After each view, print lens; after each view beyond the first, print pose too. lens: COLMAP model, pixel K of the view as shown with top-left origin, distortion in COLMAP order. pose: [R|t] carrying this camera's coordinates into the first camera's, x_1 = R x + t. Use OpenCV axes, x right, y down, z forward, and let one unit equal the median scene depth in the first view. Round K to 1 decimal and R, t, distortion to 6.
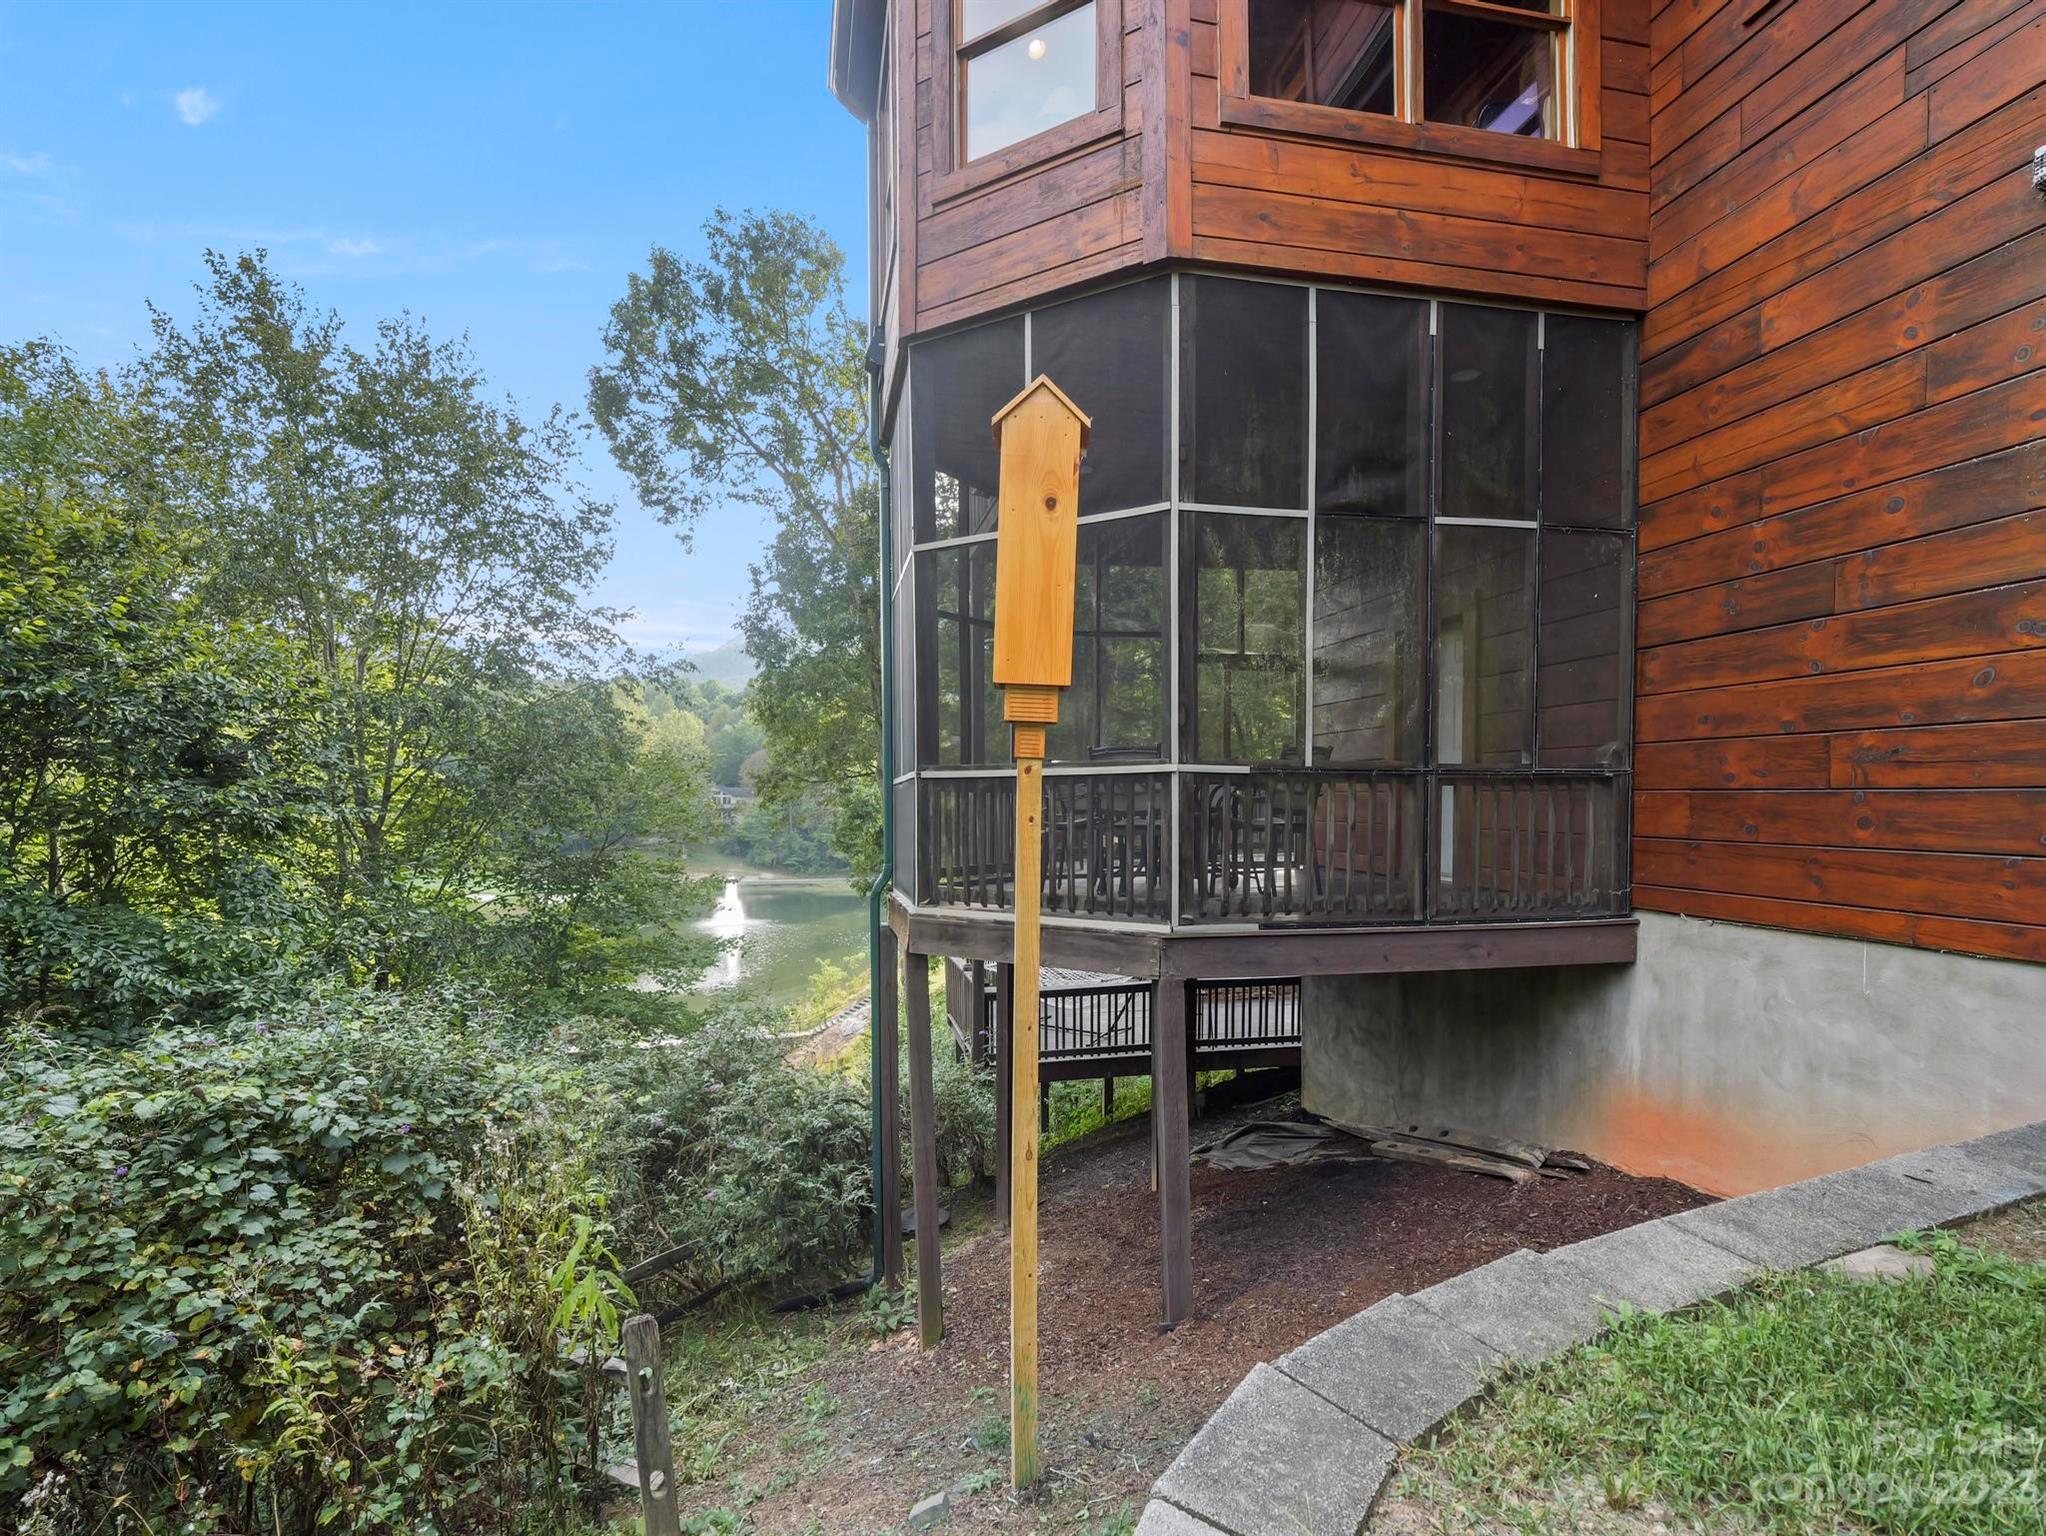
lens RADIAL K [[1029.3, 0, 1019.3], [0, 1029.3, 849.6], [0, 0, 1]] dist [0.001678, 0.000492]
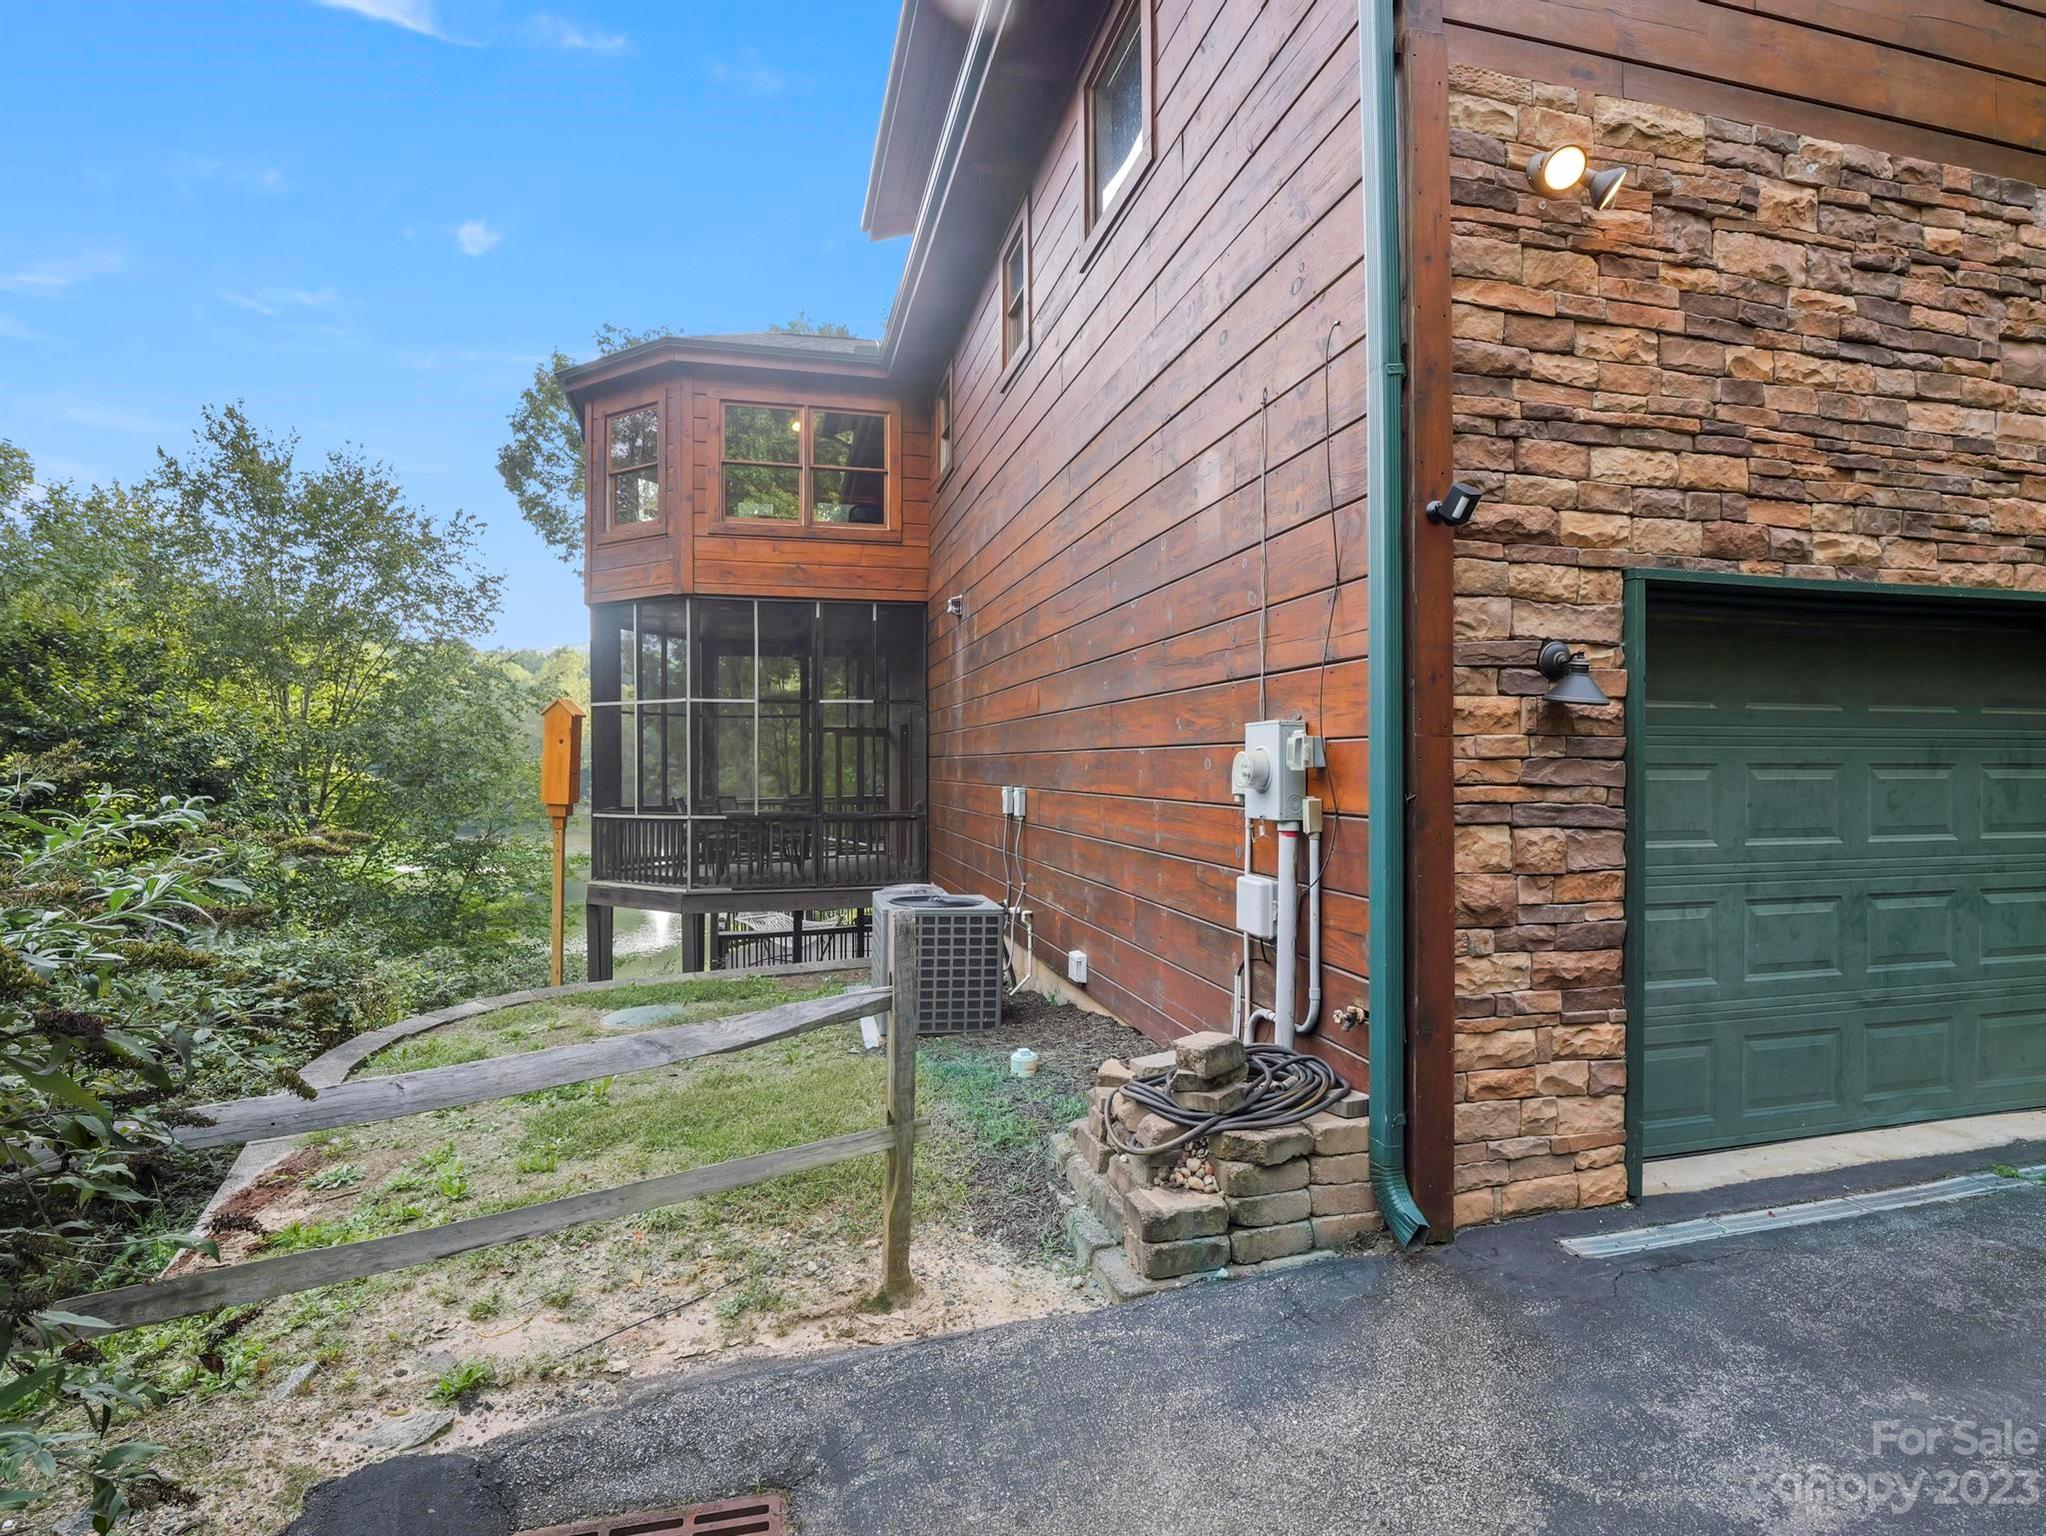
lens RADIAL K [[979.1, 0, 983.7], [0, 979.1, 777.1], [0, 0, 1]] dist [-0.002559, -0.000707]
pose [[0.999060, -0.001333, 0.043333, 0.196037], [0.003236, 0.999032, -0.043865, -0.019957], [-0.043233, 0.043964, 0.998097, -0.319609]]
